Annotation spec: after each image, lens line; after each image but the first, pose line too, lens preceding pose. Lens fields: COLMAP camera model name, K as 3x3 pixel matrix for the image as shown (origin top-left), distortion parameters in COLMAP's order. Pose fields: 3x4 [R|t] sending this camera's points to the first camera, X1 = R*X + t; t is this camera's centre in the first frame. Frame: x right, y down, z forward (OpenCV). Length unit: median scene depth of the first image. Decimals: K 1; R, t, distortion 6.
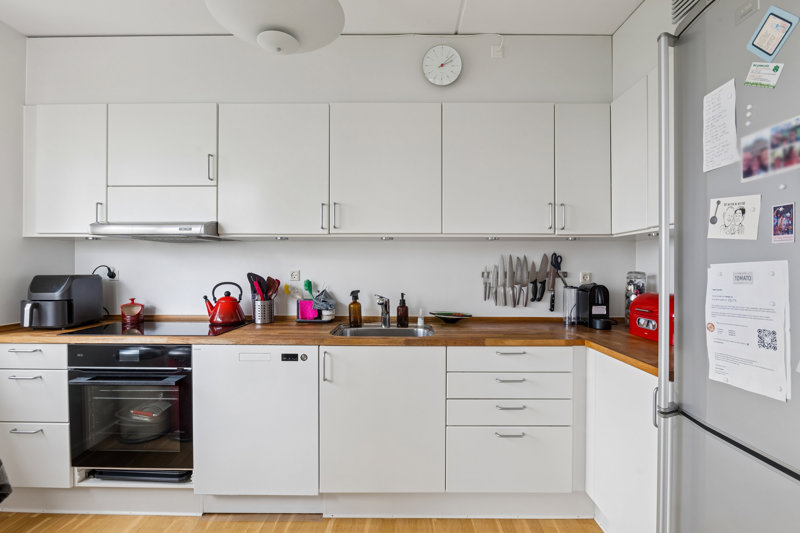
lens RADIAL K [[379.6, 0, 406.1], [0, 379.6, 268.4], [0, 0, 1]] dist [-0.012029, -0.001125]
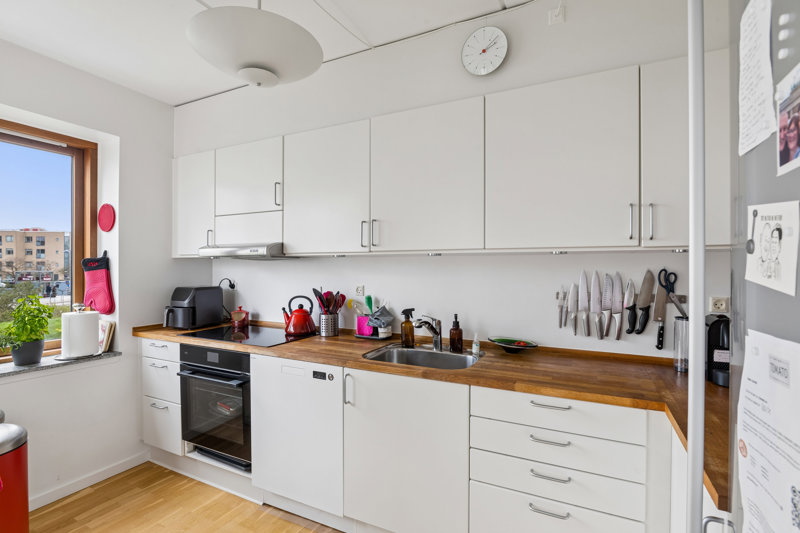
lens RADIAL K [[379.6, 0, 400.1], [0, 379.6, 268.4], [0, 0, 1]] dist [-0.012029, -0.001125]
pose [[0.897507, 0.000636, -0.440999, 0.300745], [-0.000837, 1.000000, -0.000261, -0.048024], [0.440999, 0.000603, 0.897508, 0.154428]]
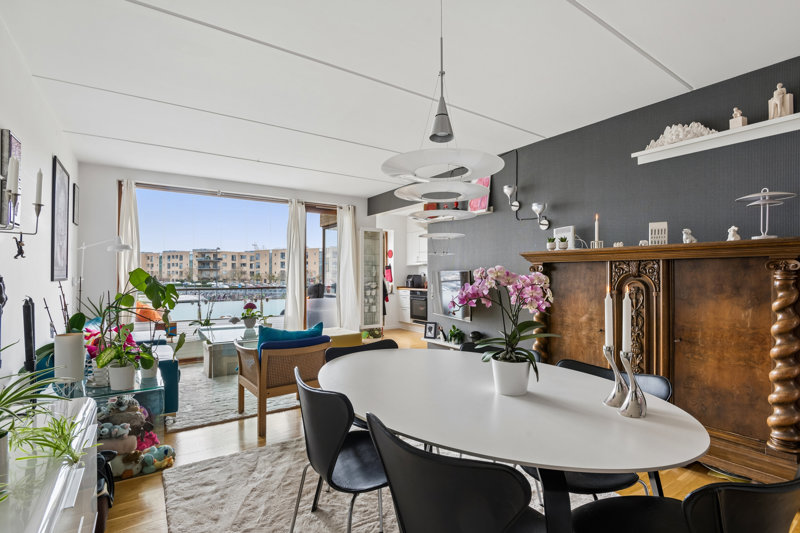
lens RADIAL K [[379.6, 0, 400.9], [0, 379.6, 269.3], [0, 0, 1]] dist [-0.012029, -0.001125]
pose [[0.567820, -0.012716, -0.823055, 2.428080], [-0.002959, 0.999843, -0.017489, 0.029900], [0.823148, 0.012366, 0.567693, -1.456048]]
